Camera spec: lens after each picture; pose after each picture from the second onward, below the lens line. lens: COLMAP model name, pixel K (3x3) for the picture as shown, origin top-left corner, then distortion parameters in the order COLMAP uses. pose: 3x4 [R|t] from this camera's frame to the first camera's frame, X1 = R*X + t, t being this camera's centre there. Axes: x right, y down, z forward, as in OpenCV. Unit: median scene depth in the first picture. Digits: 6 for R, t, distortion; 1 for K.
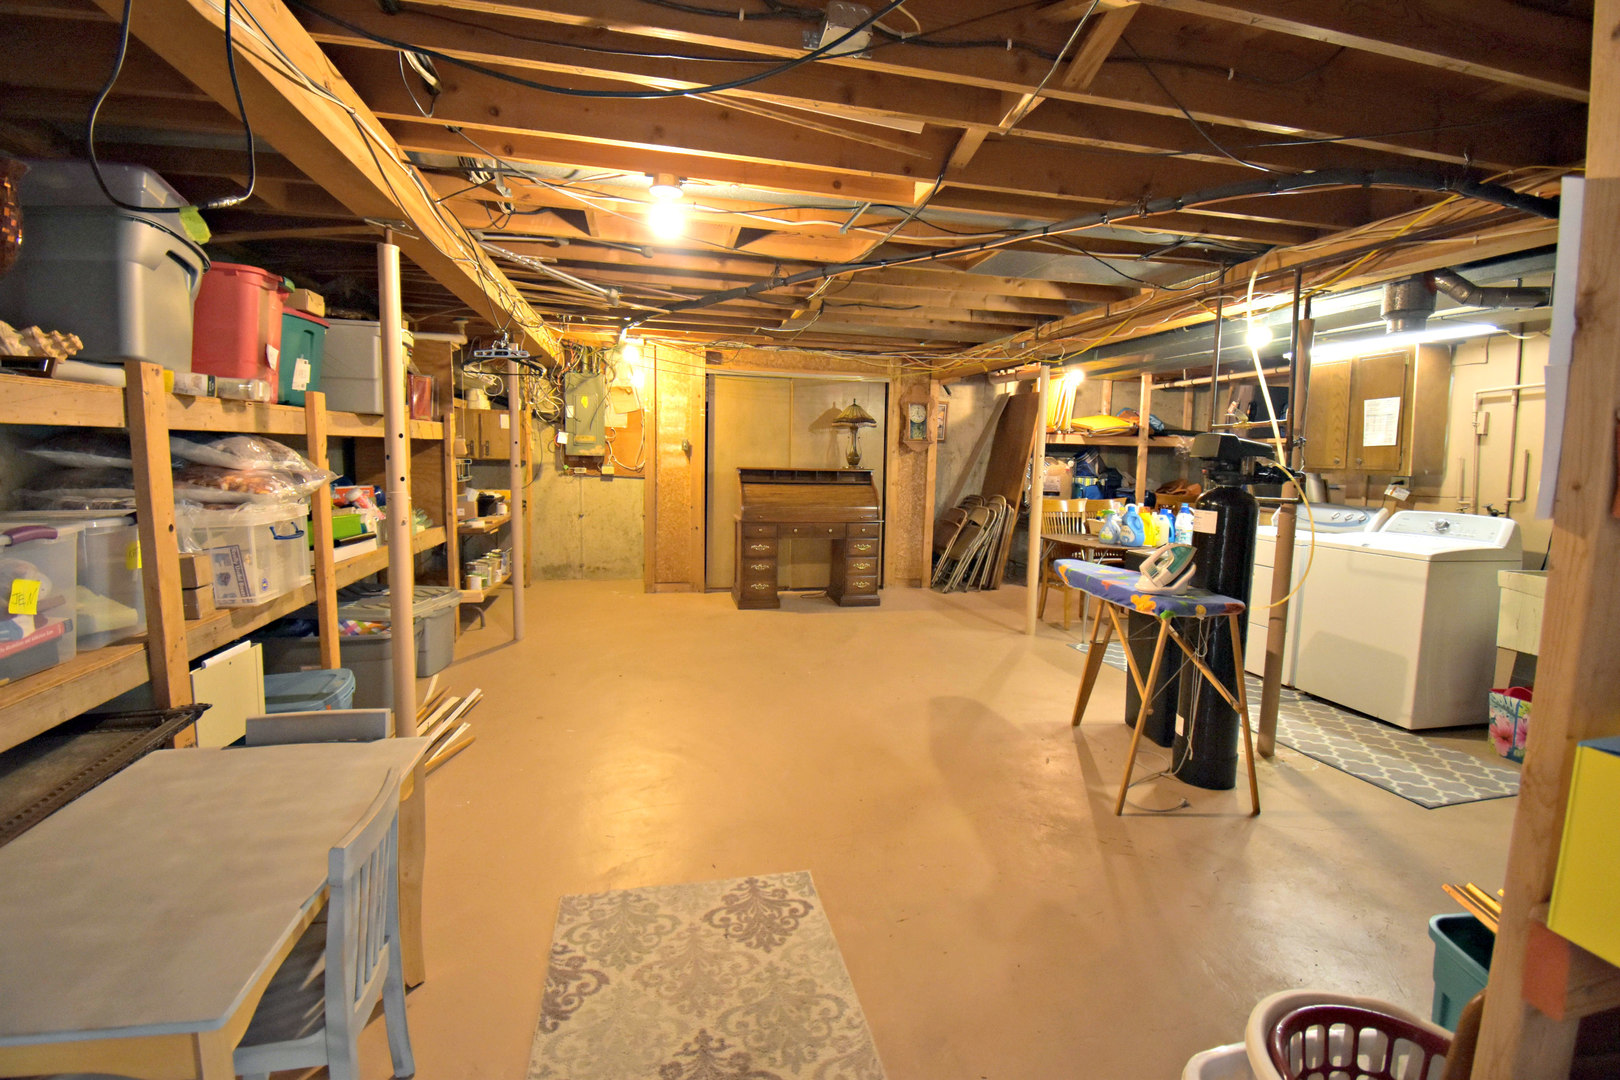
lens RADIAL K [[727.8, 0, 815.4], [0, 727.8, 530.4], [0, 0, 1]] dist [-0.000939, -0.000431]
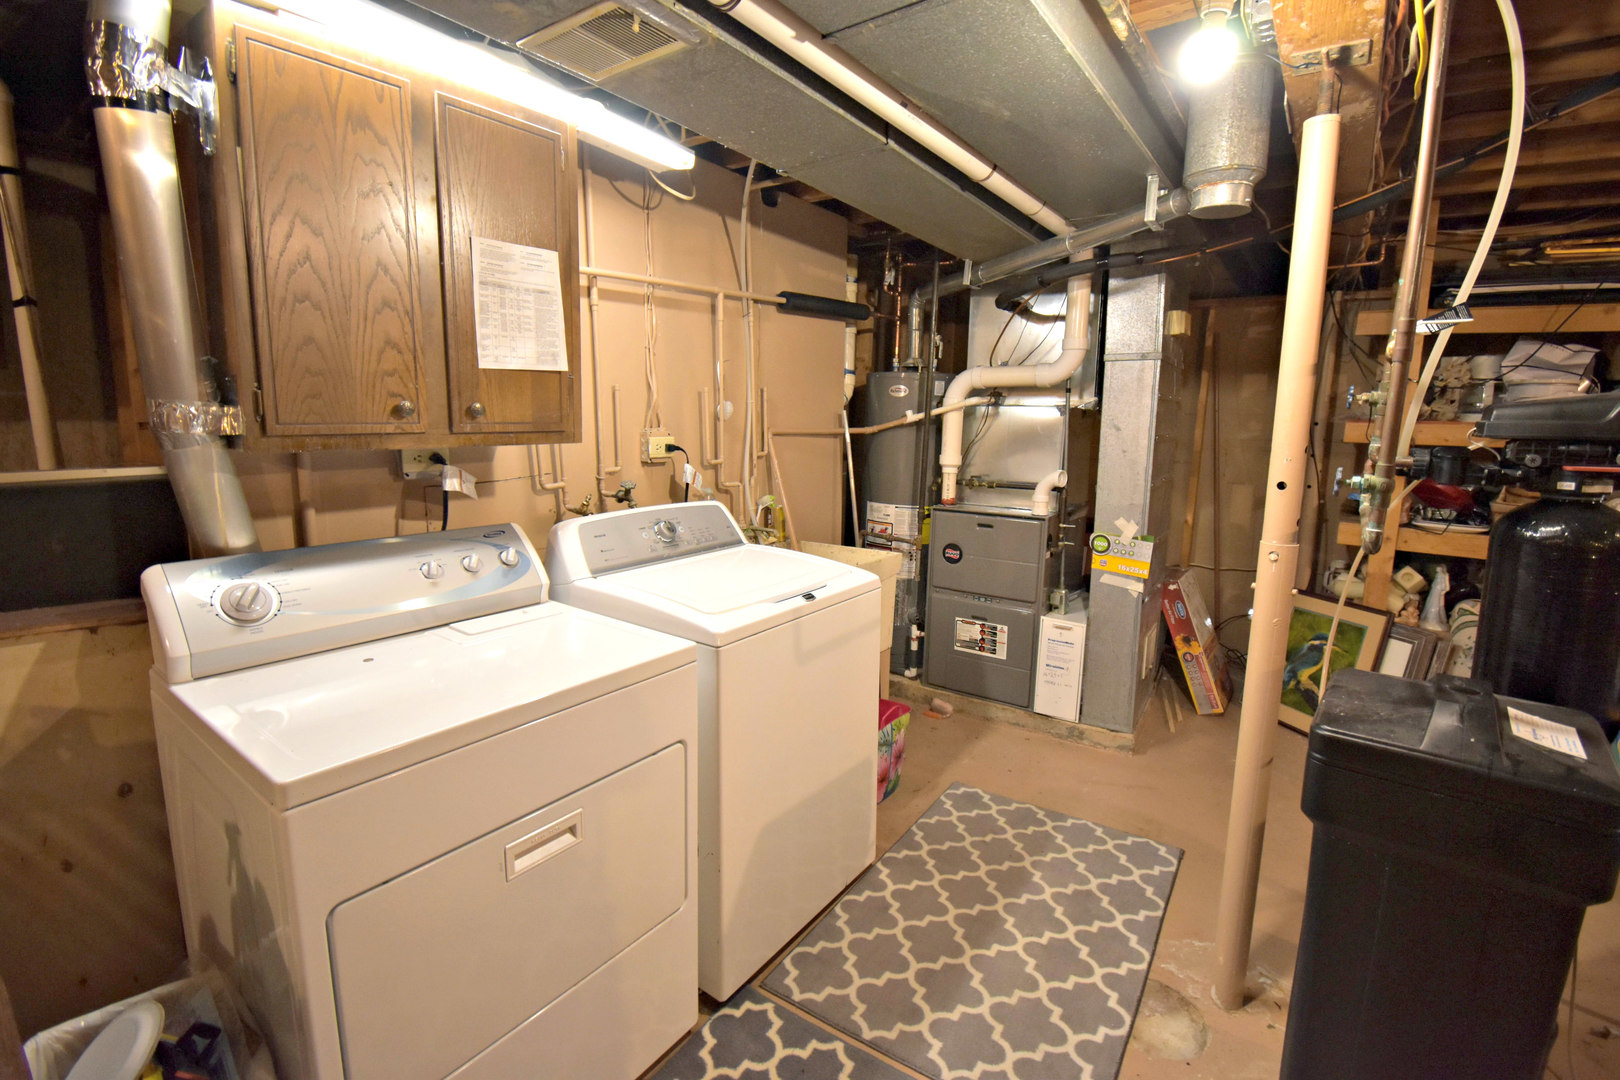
lens RADIAL K [[727.8, 0, 808.9], [0, 727.8, 527.9], [0, 0, 1]] dist [-0.000939, -0.000431]
pose [[-0.657878, -0.140978, 0.739812, 0.479983], [0.056664, 0.970274, 0.235283, -0.150143], [-0.750990, 0.196708, -0.630334, 1.470360]]
